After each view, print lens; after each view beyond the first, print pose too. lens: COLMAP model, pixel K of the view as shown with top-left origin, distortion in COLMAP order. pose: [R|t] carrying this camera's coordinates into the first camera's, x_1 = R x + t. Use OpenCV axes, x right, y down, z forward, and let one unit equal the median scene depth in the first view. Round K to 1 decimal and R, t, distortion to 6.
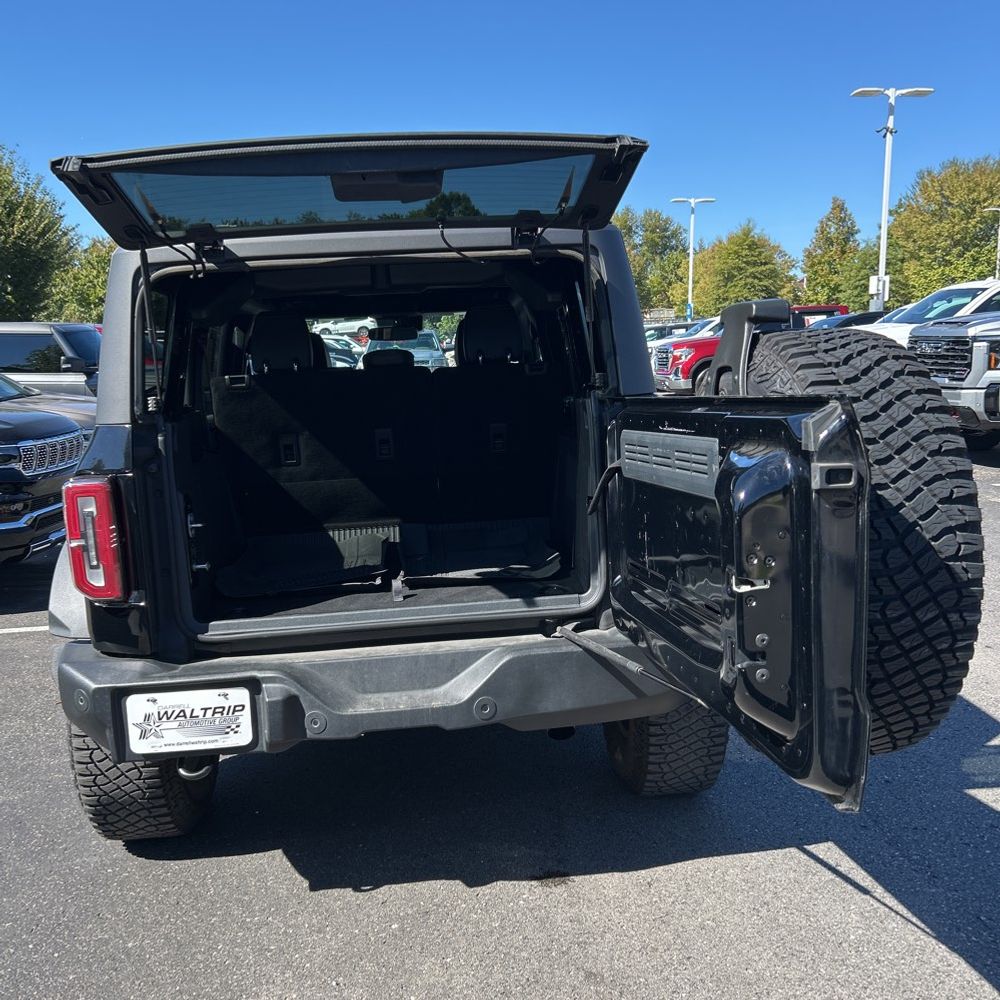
lens RADIAL K [[1025.2, 0, 500.0], [0, 1025.2, 500.0], [0, 0, 1]] dist [0.016743, 0.000101]
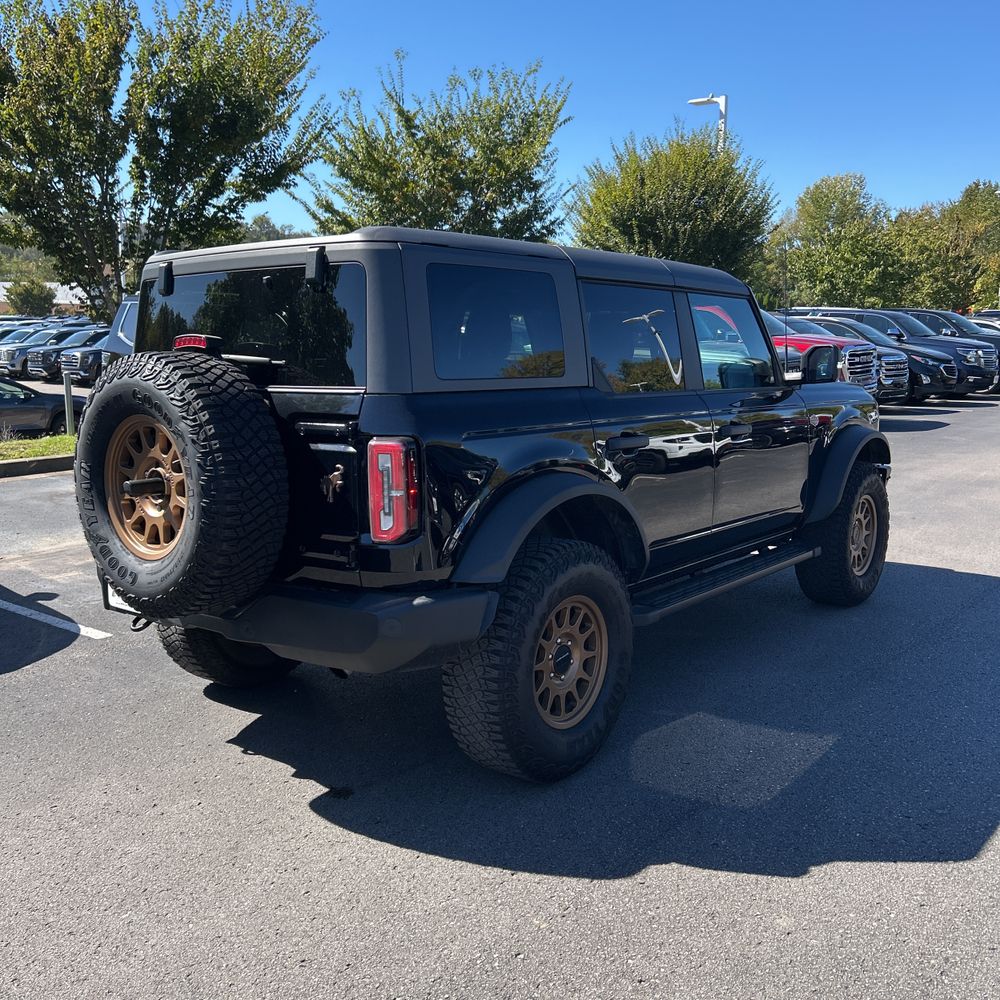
lens RADIAL K [[1024.6, 0, 507.8], [0, 1024.6, 510.3], [0, 0, 1]] dist [0.001511, 0.023056]
pose [[0.732326, 0.149399, -0.664363, 0.923285], [-0.124179, 0.988576, 0.085425, -0.081713], [0.669536, 0.019941, 0.742512, 0.232978]]
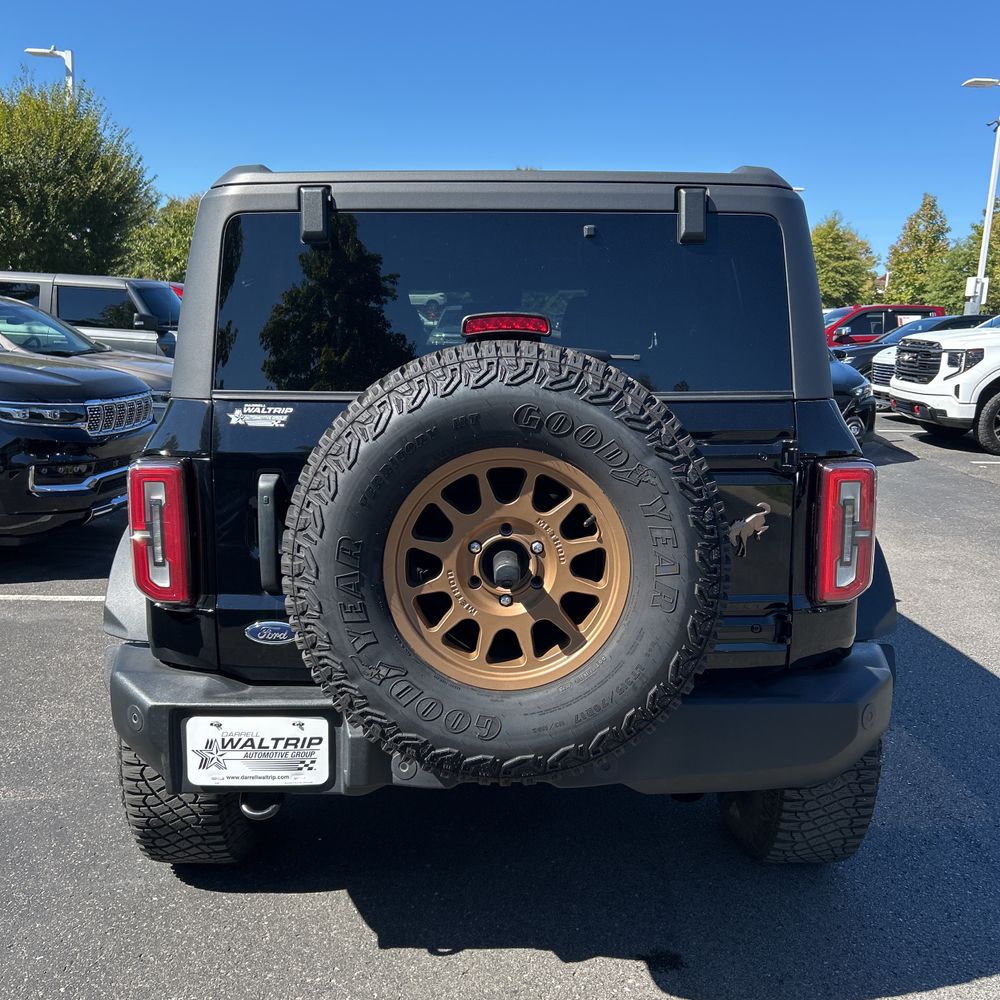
lens RADIAL K [[1025.2, 0, 500.0], [0, 1025.2, 500.0], [0, 0, 1]] dist [0.016743, 0.000101]
pose [[0.996379, 0.067169, -0.052127, -0.062434], [-0.066147, 0.997587, 0.021097, -0.021652], [0.053418, -0.017572, 0.998418, 0.142902]]
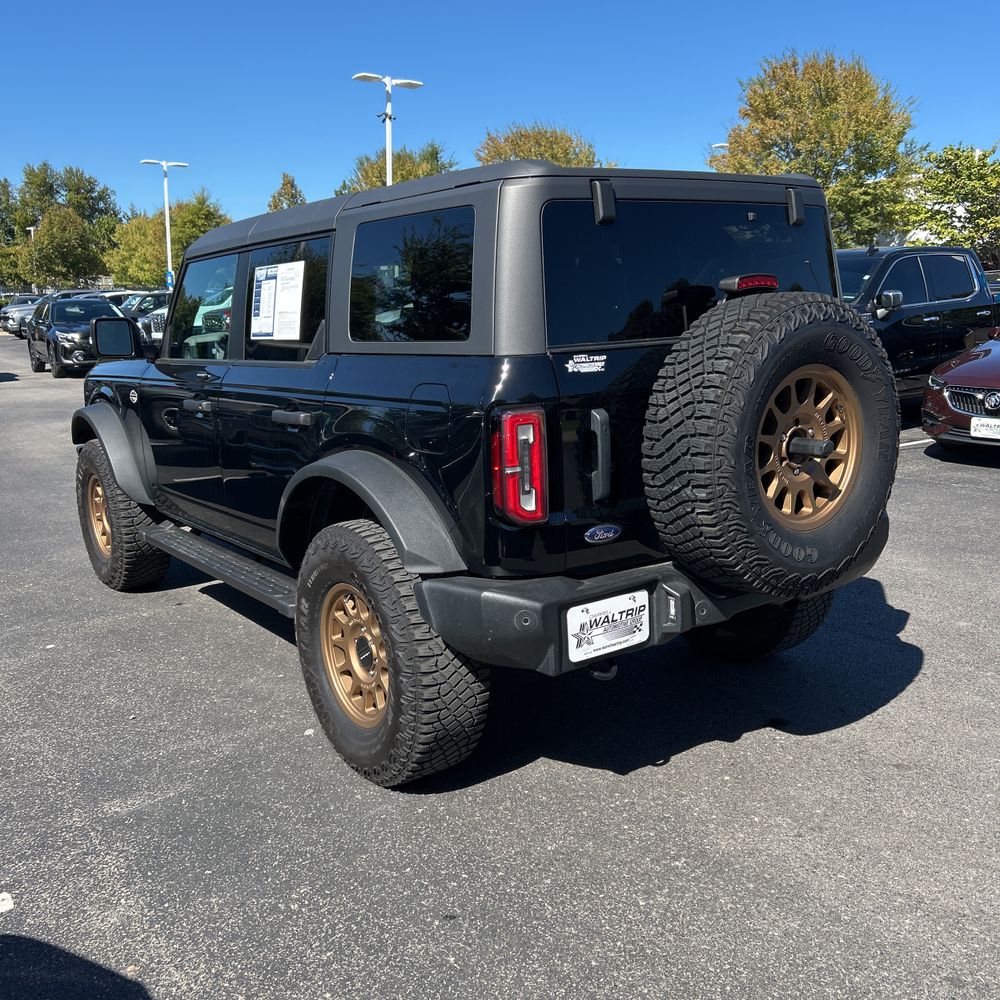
lens RADIAL K [[1014.9, 0, 496.5], [0, 1014.9, 506.6], [0, 0, 1]] dist [0.106708, -0.194393]
pose [[0.850762, -0.082833, 0.518983, -0.839909], [0.066675, 0.996534, 0.049753, 0.023268], [-0.521305, -0.007724, 0.853335, 0.120524]]
